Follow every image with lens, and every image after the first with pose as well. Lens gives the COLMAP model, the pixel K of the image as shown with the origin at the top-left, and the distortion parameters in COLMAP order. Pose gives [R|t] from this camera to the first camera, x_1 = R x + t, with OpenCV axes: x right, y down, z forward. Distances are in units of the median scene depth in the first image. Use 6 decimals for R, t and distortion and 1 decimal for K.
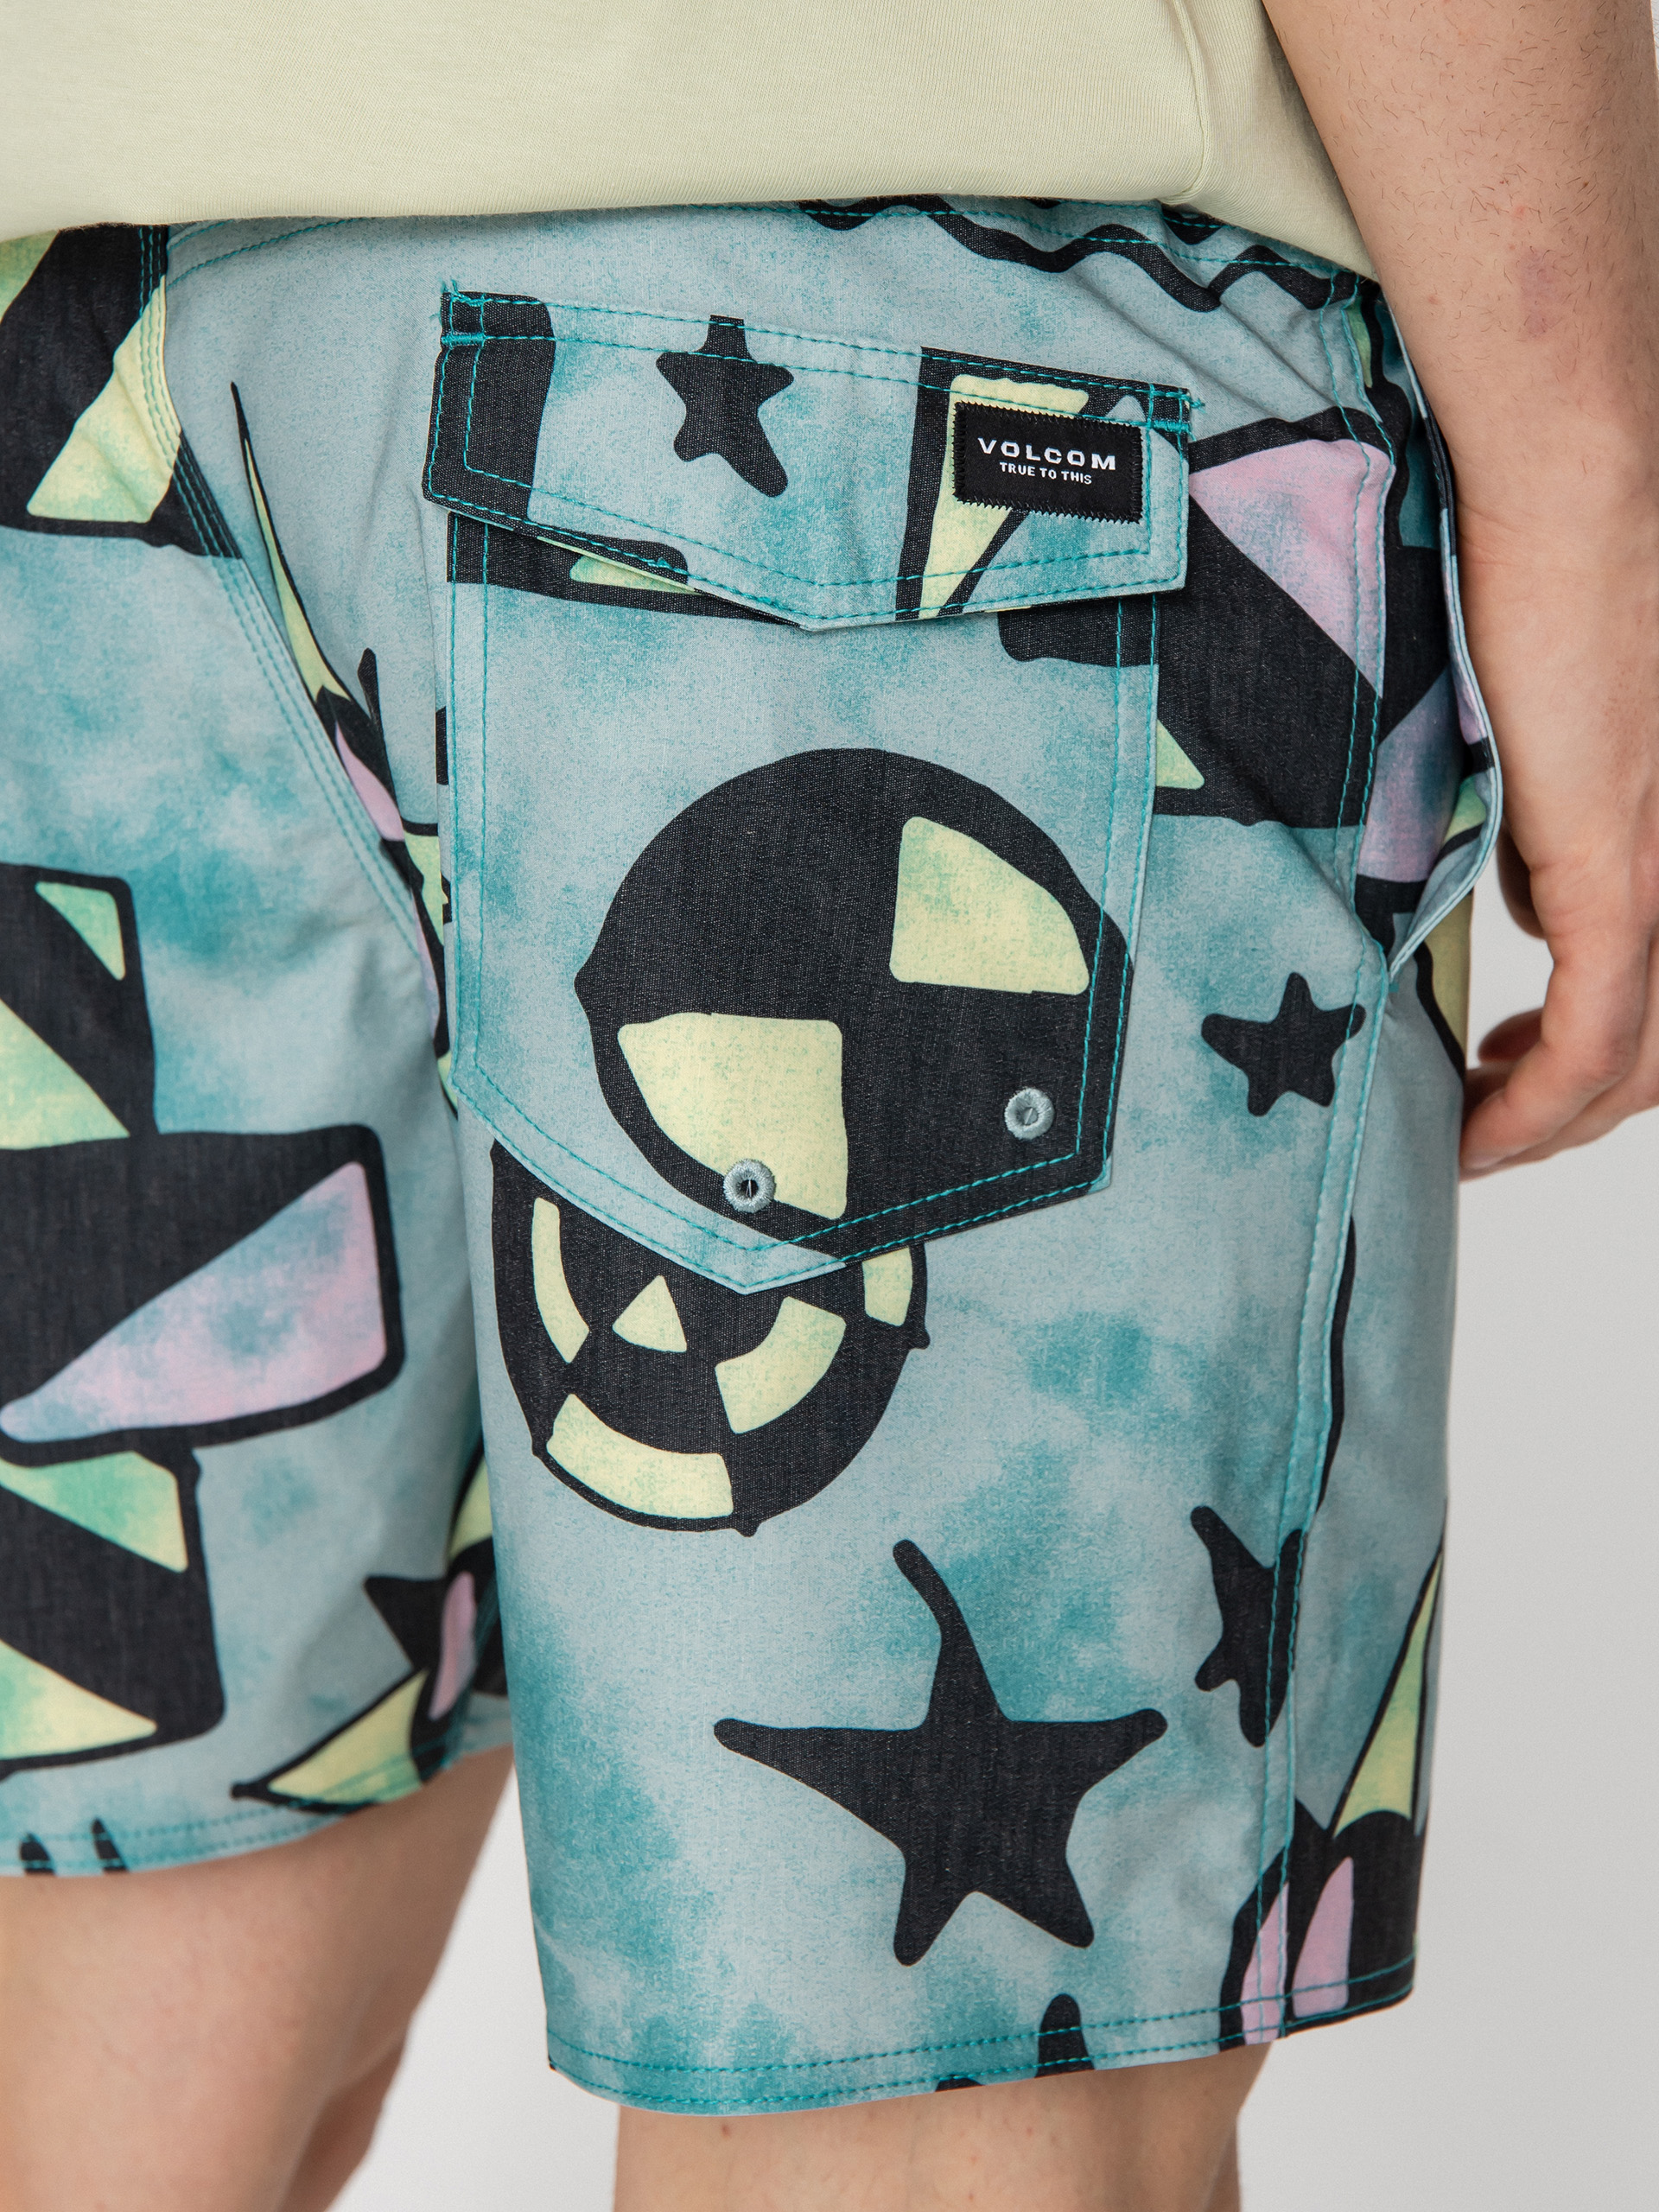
lens RADIAL K [[4404.5, 0, 1047.8], [0, 4404.5, 1105.9], [0, 0, 1]] dist [0.006343, 1.585624]
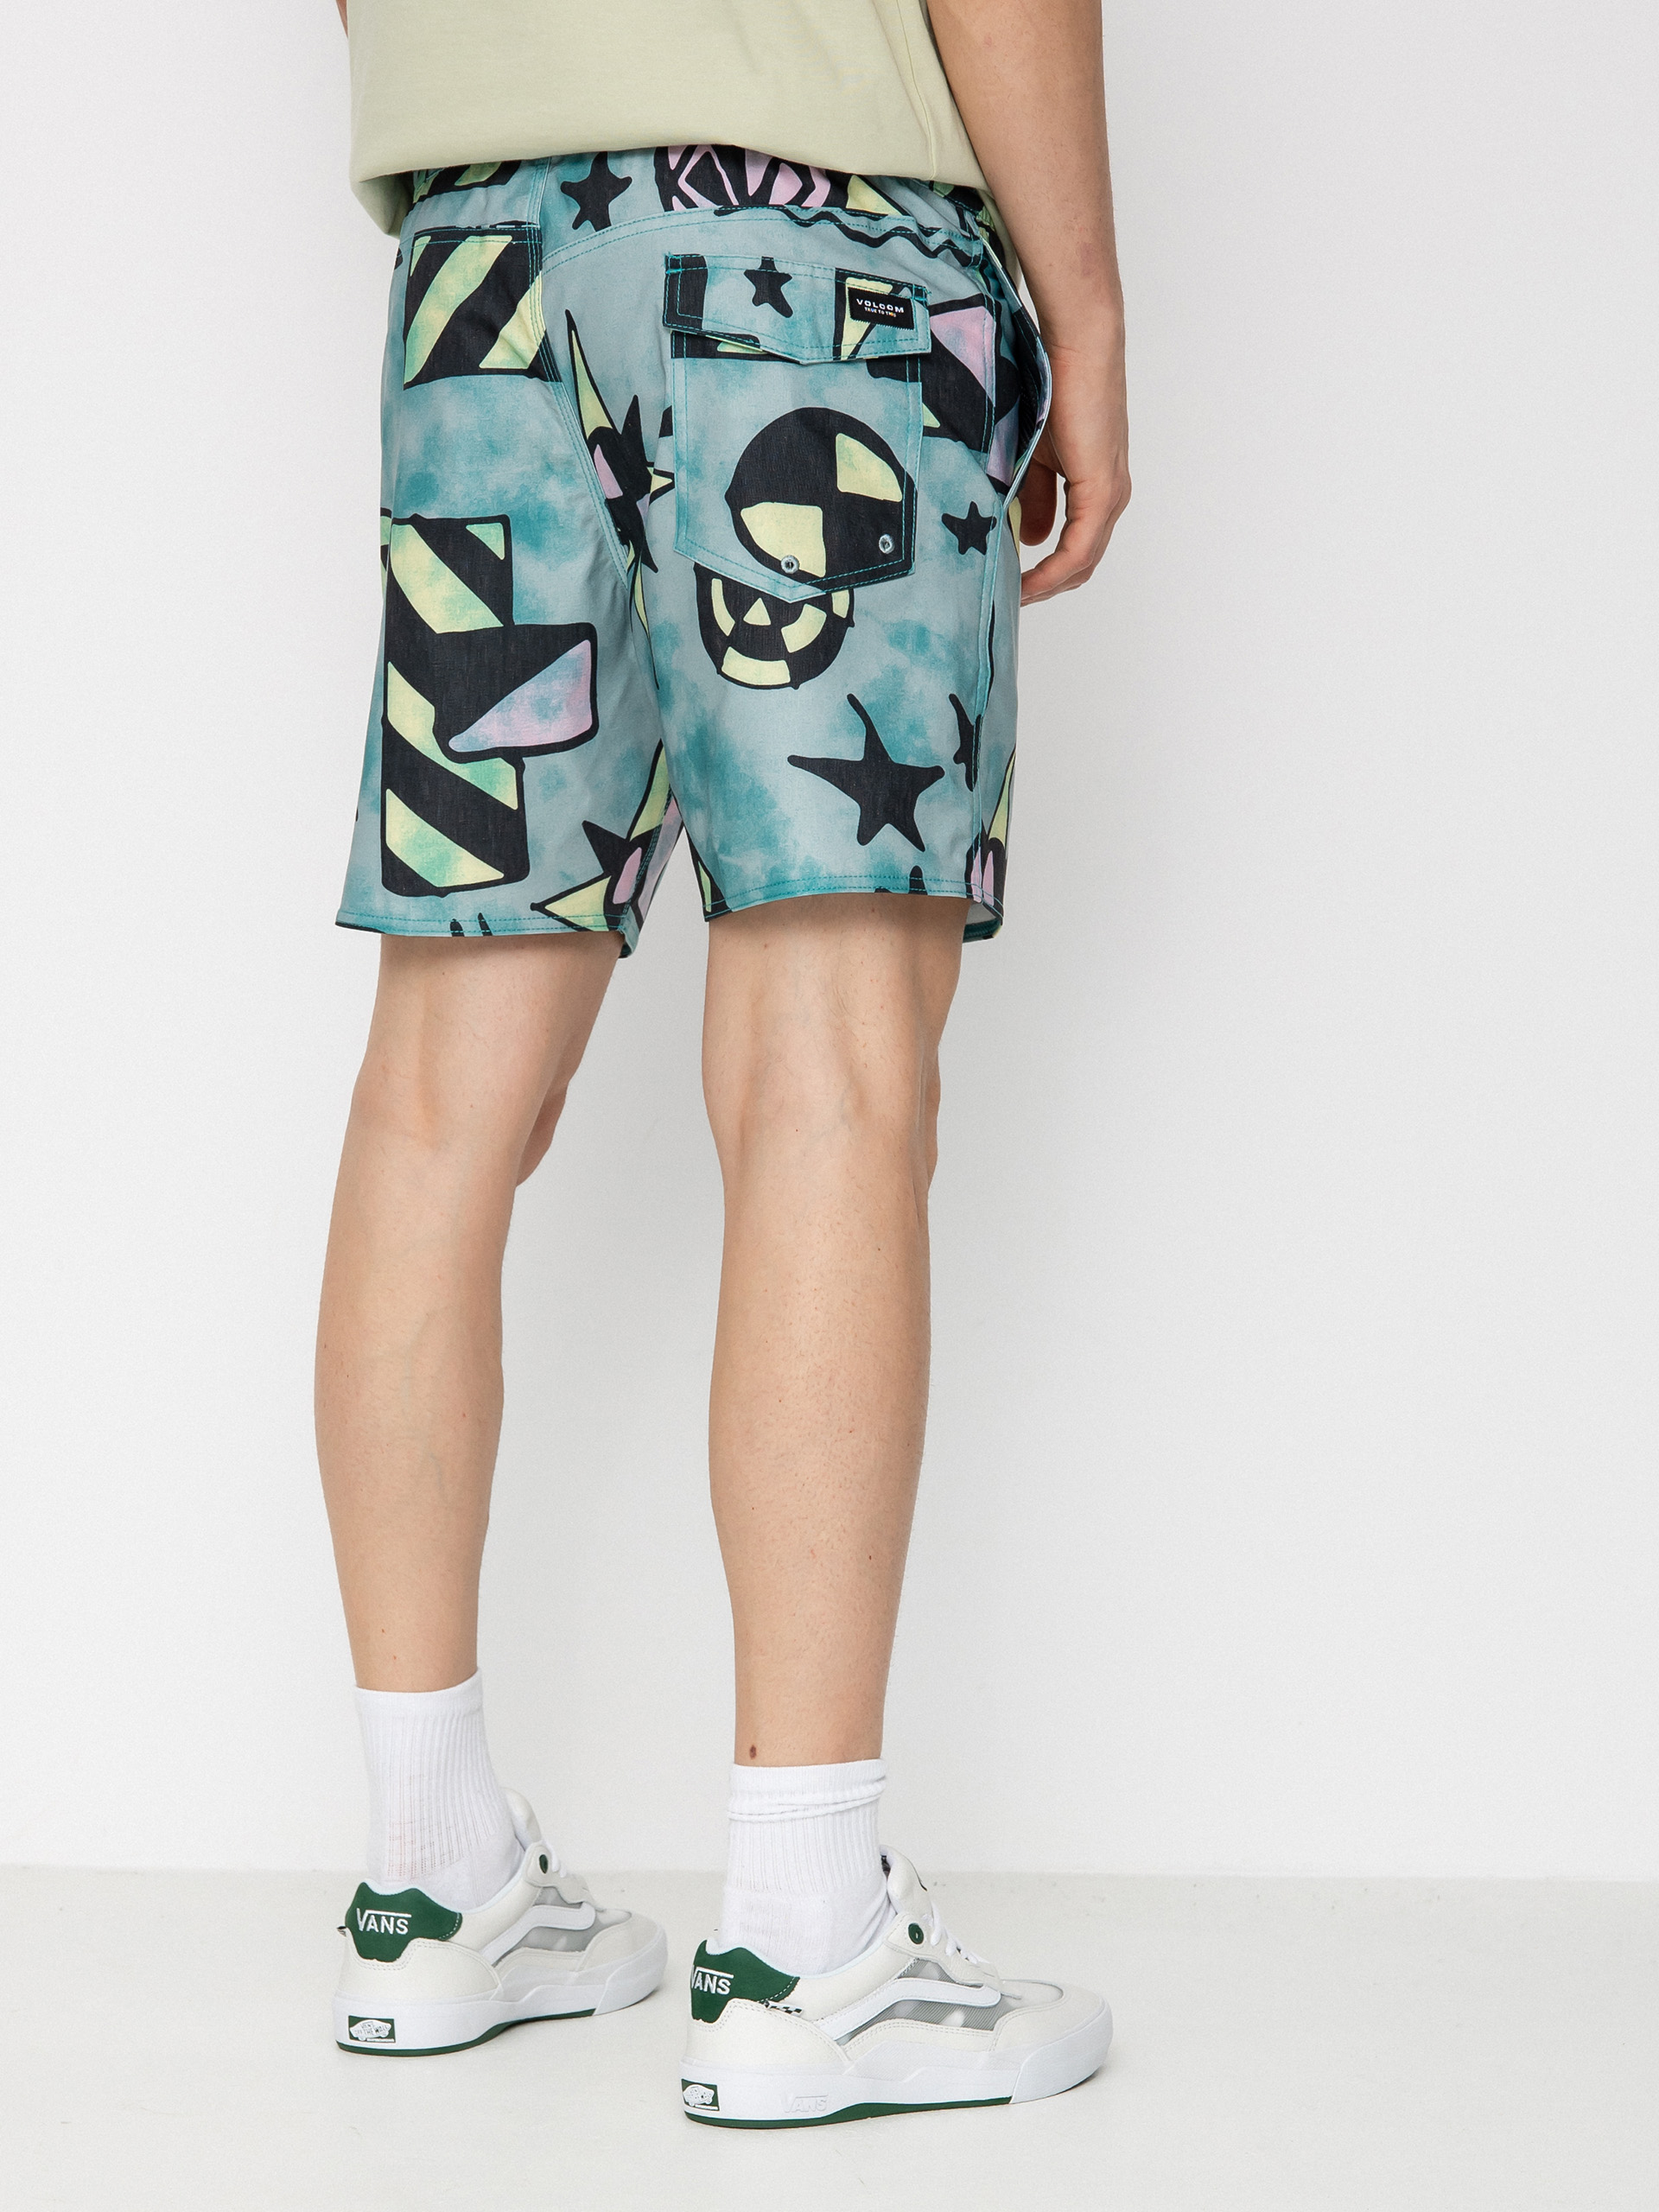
lens RADIAL K [[3500.9, 0, 829.5], [0, 3500.9, 1106.0], [0, 0, 1]] dist [0.028816, 0.036721]
pose [[0.991205, -0.048109, 0.123282, -0.328169], [0.062479, 0.991343, -0.115483, 0.606338], [-0.116658, 0.122170, 0.985629, -1.122279]]
